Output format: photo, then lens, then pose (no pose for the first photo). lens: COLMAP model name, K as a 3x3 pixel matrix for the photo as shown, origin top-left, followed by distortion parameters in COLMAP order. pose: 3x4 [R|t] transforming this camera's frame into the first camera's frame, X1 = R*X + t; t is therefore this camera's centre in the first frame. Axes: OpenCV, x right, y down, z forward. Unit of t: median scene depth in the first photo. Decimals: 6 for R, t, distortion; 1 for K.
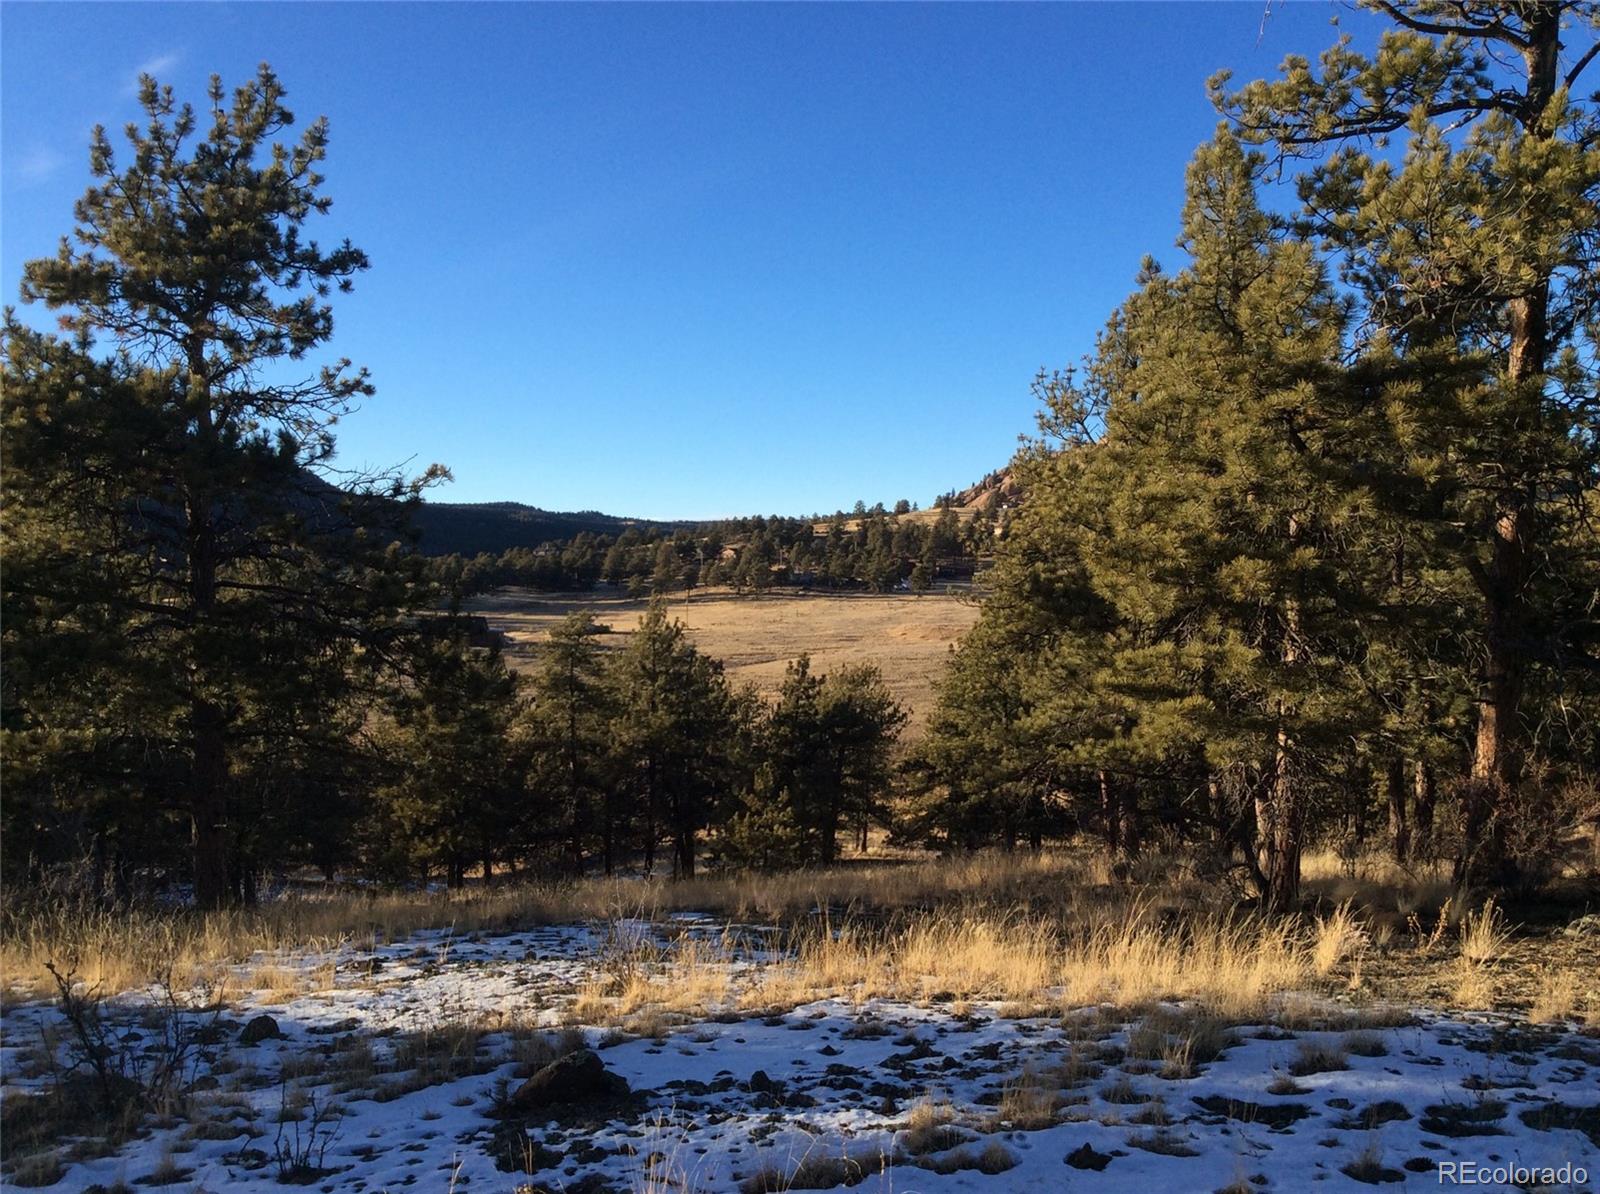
lens RADIAL K [[1487.0, 0, 811.6], [0, 1487.0, 596.8], [0, 0, 1]] dist [0.021263, 0.000000]
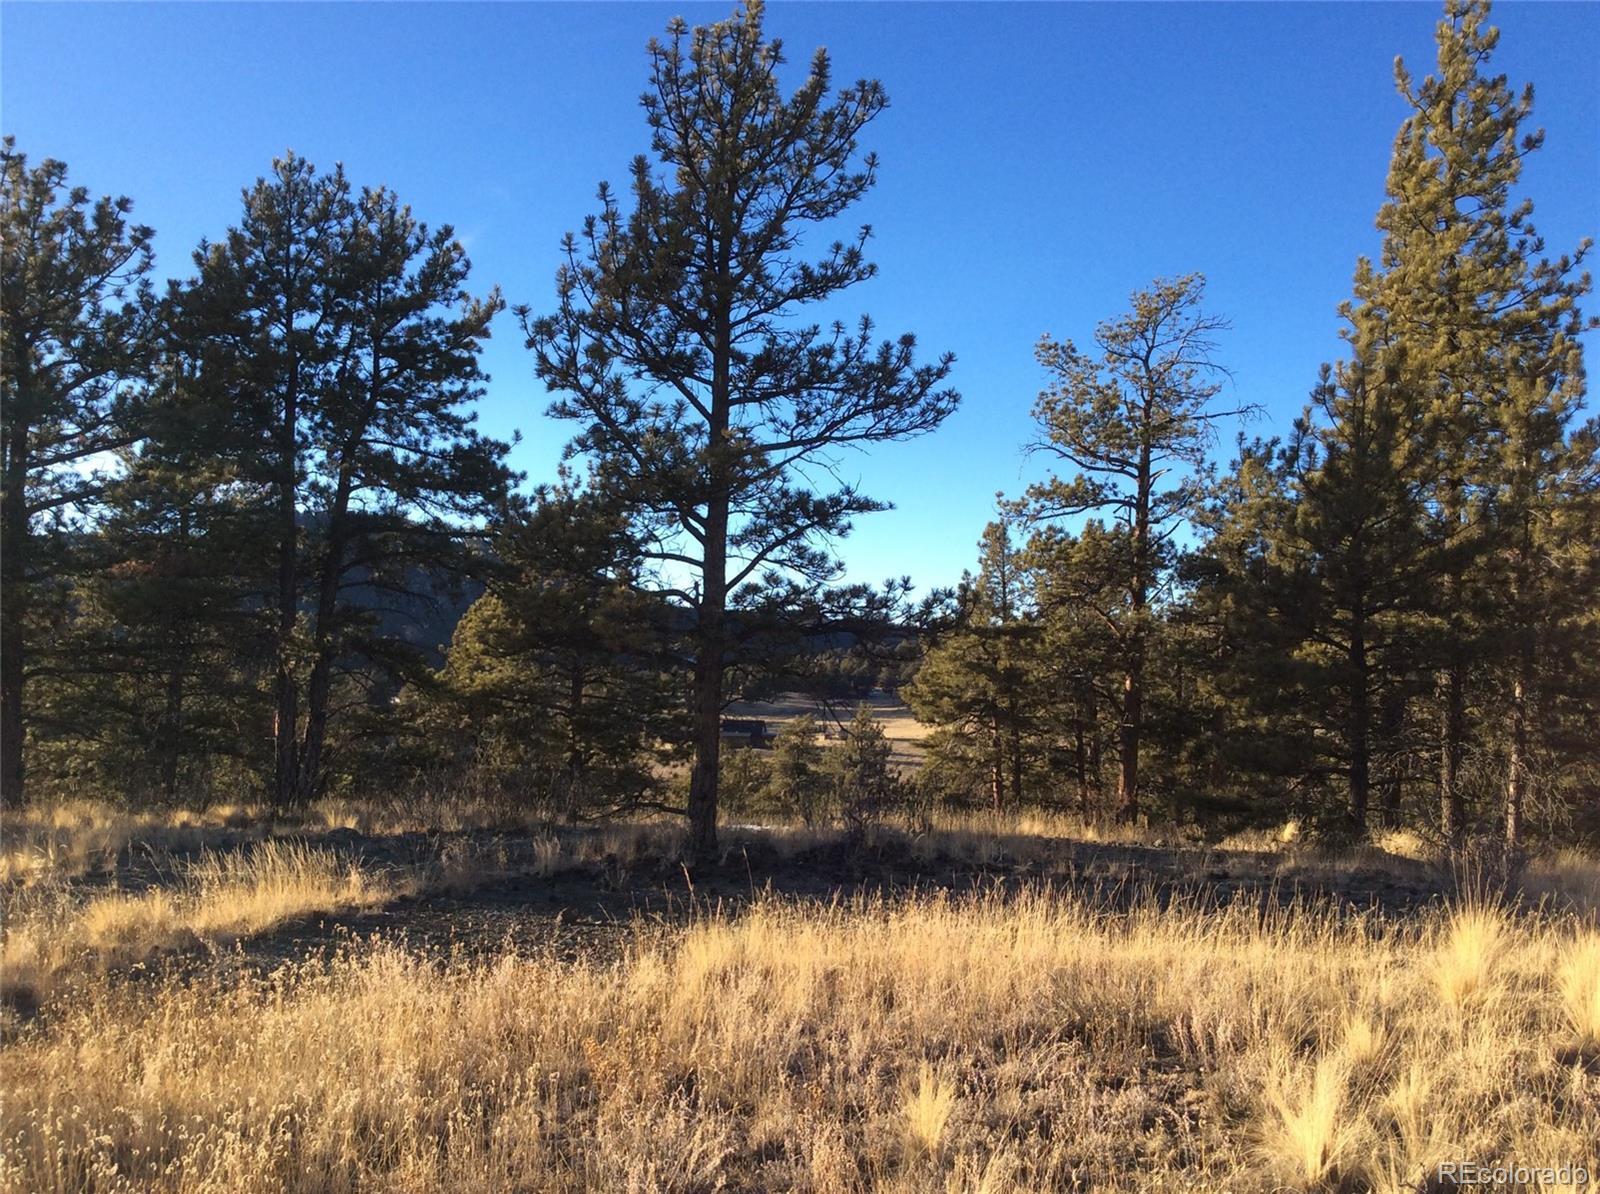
lens RADIAL K [[1487.0, 0, 805.1], [0, 1487.0, 602.6], [0, 0, 1]] dist [0.021263, 0.000000]
pose [[0.981416, 0.010614, -0.191600, 0.295022], [-0.023890, 0.997459, -0.067117, -0.004687], [0.190401, 0.070447, 0.979176, -0.952943]]
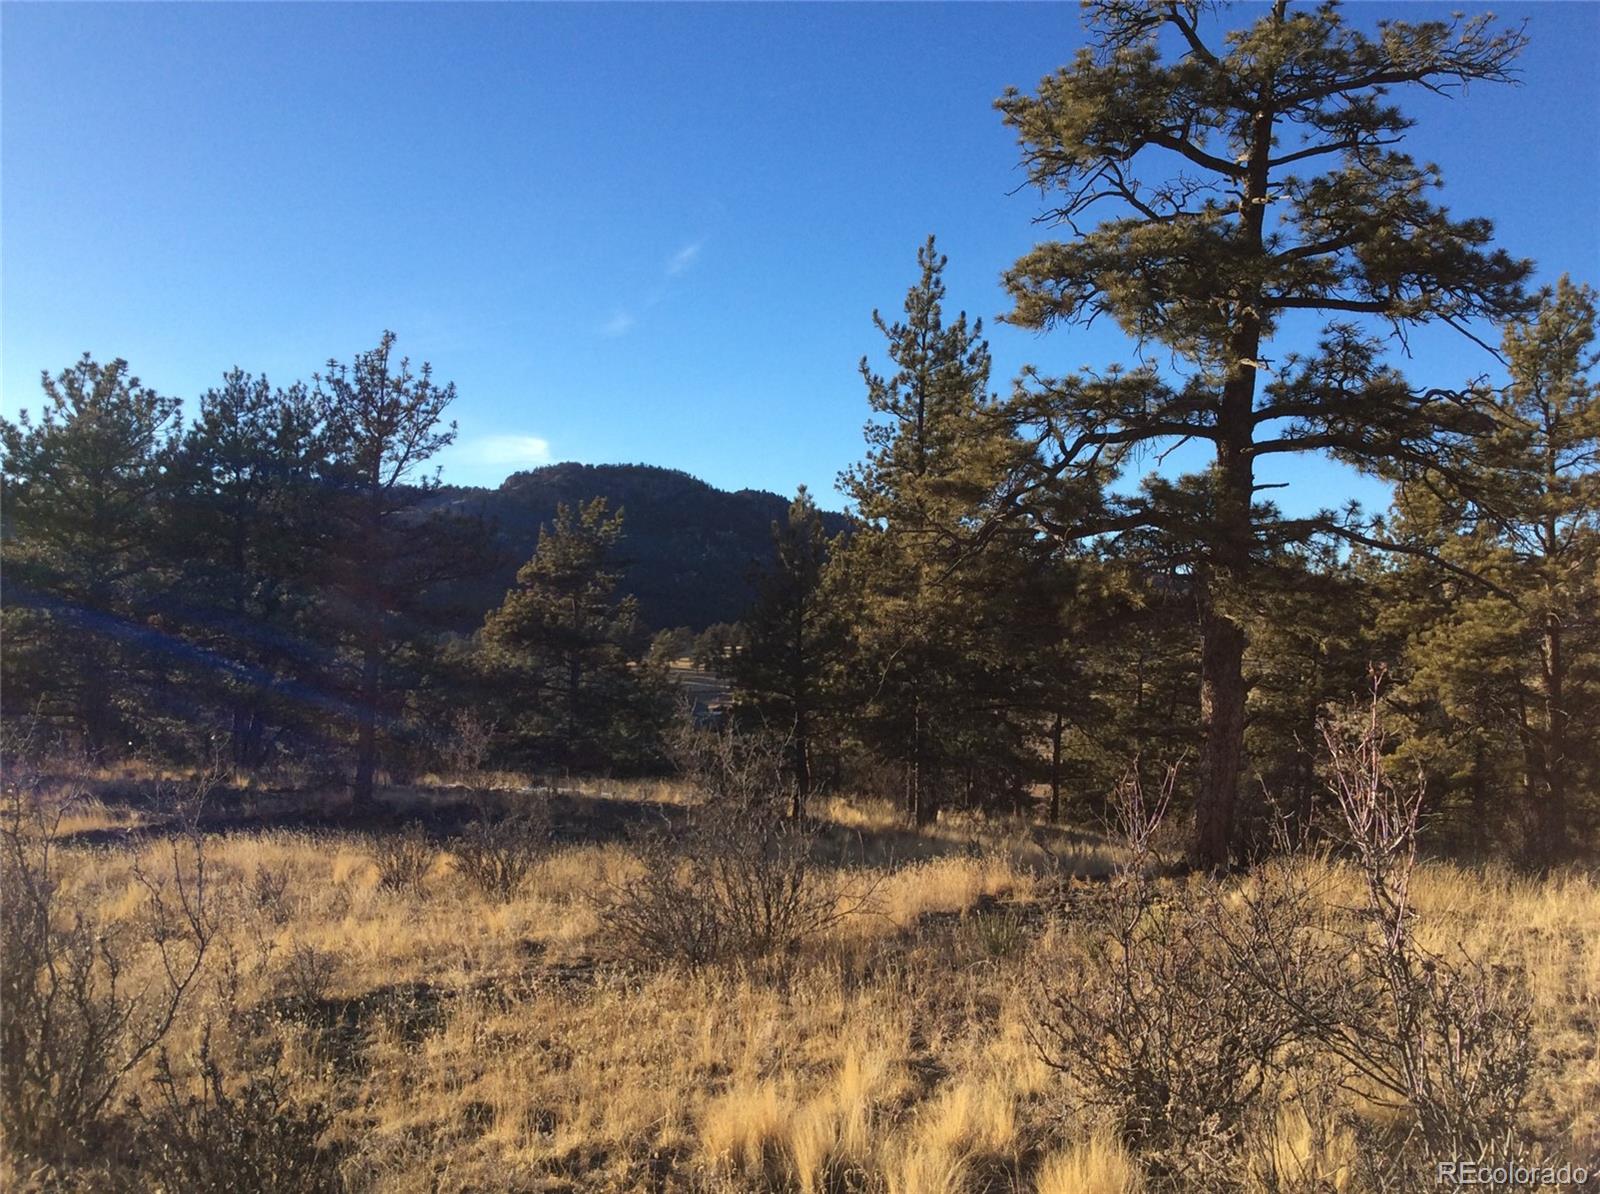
lens RADIAL K [[1487.0, 0, 778.7], [0, 1487.0, 622.9], [0, 0, 1]] dist [0.021263, 0.000000]
pose [[0.926233, 0.031609, -0.375624, 0.940925], [-0.039398, 0.999138, -0.013072, -0.091991], [0.374887, 0.026907, 0.926680, -1.341279]]
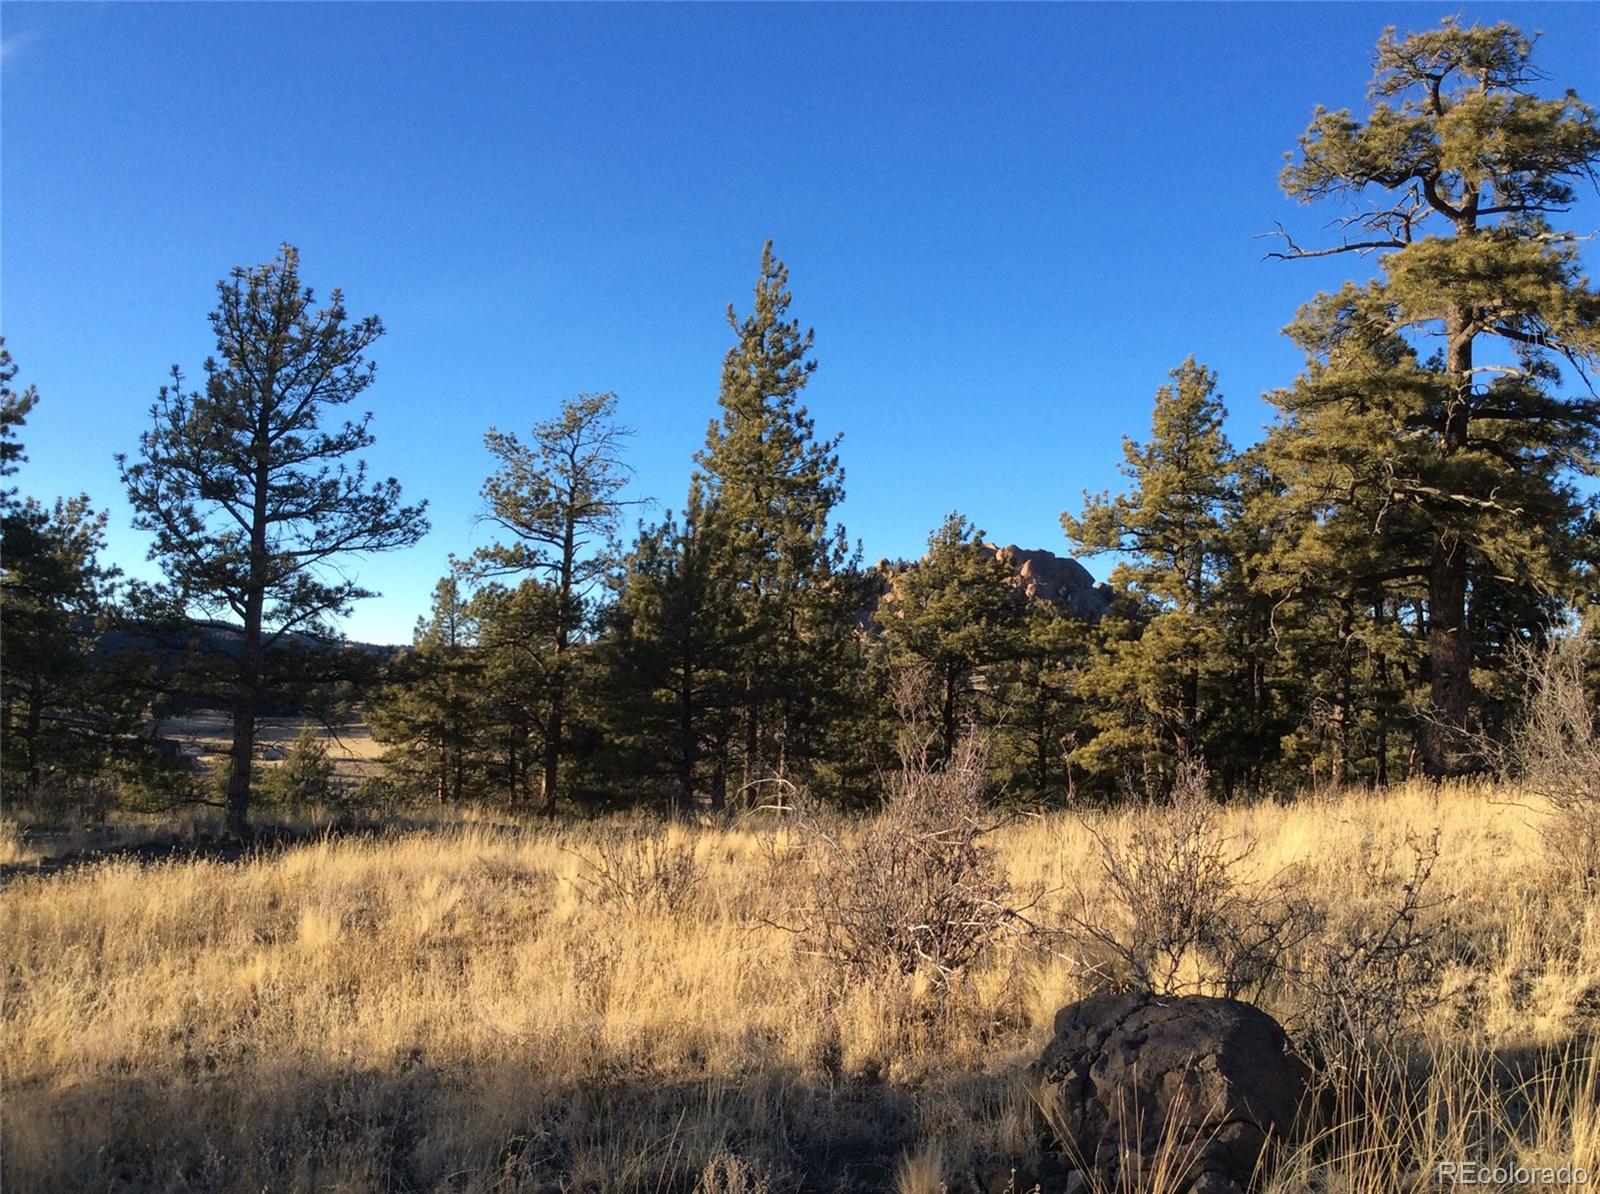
lens RADIAL K [[1487.0, 0, 831.6], [0, 1487.0, 639.7], [0, 0, 1]] dist [0.021263, 0.000000]
pose [[0.980867, 0.037043, 0.191123, 0.313691], [-0.025031, 0.997579, -0.064887, -0.007717], [-0.193064, 0.058861, 0.979419, -1.373637]]
